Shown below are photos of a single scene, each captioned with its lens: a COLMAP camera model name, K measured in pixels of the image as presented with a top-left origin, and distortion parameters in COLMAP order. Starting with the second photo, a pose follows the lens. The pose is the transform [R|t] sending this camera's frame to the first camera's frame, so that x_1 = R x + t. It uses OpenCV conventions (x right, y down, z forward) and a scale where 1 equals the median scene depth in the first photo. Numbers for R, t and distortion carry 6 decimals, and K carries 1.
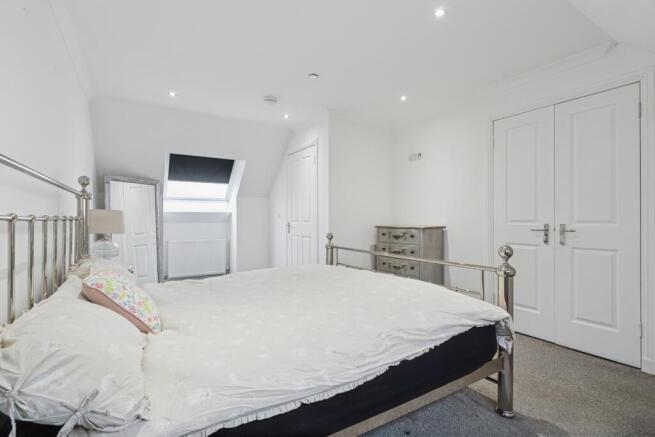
lens RADIAL K [[310.8, 0, 326.2], [0, 310.8, 217.0], [0, 0, 1]] dist [0.000474, -0.000070]
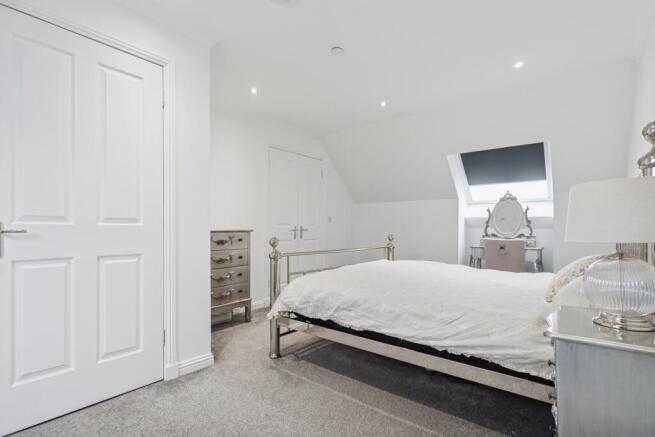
lens RADIAL K [[310.8, 0, 326.2], [0, 310.8, 217.0], [0, 0, 1]] dist [0.000474, -0.000070]
pose [[-0.324091, 0.036834, 0.945308, -0.709409], [-0.006544, 0.999131, -0.041175, 0.031719], [-0.946003, -0.019530, -0.323569, 1.105543]]
